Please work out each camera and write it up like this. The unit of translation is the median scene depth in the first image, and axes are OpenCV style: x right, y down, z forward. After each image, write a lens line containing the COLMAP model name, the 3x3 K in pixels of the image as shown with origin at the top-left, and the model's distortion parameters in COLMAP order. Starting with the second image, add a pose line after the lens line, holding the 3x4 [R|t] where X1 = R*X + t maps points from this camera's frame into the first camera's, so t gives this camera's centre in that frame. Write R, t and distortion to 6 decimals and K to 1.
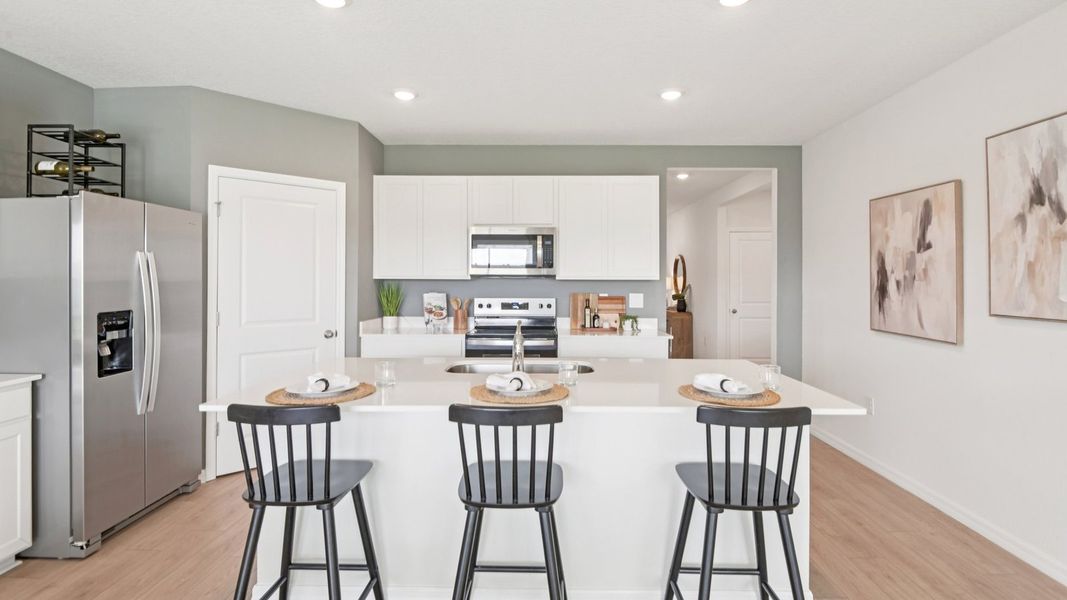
lens RADIAL K [[500.2, 0, 529.2], [0, 500.2, 271.7], [0, 0, 1]] dist [-0.037223, -0.002637]
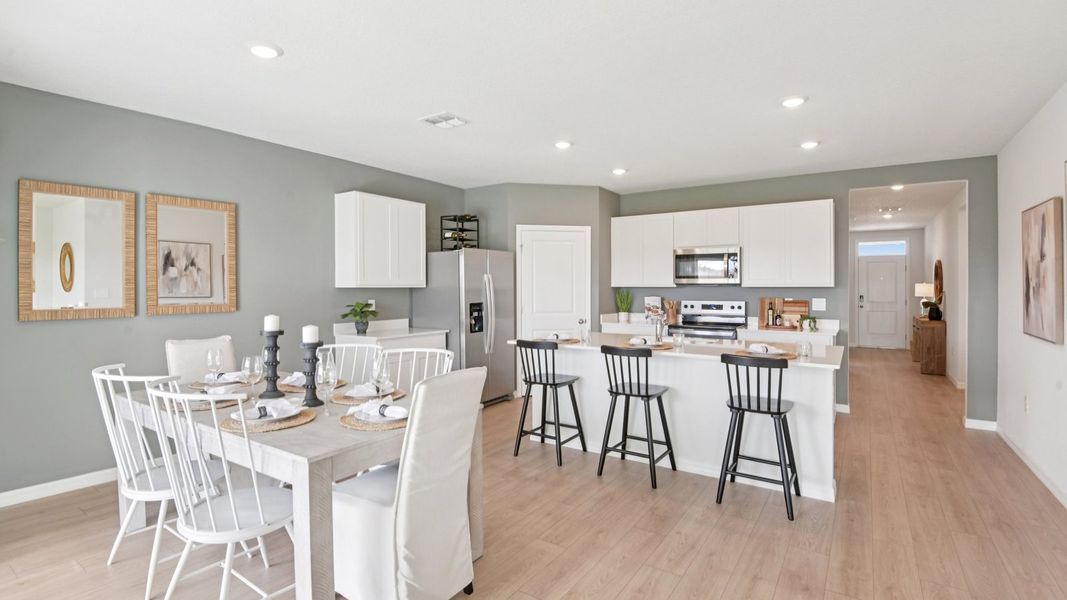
lens RADIAL K [[500.2, 0, 530.8], [0, 500.2, 293.9], [0, 0, 1]] dist [-0.037223, -0.002637]
pose [[0.834858, 0.003642, -0.550453, 0.323452], [0.011890, 0.999626, 0.024647, -0.005152], [0.550336, -0.027121, 0.834503, -0.407986]]
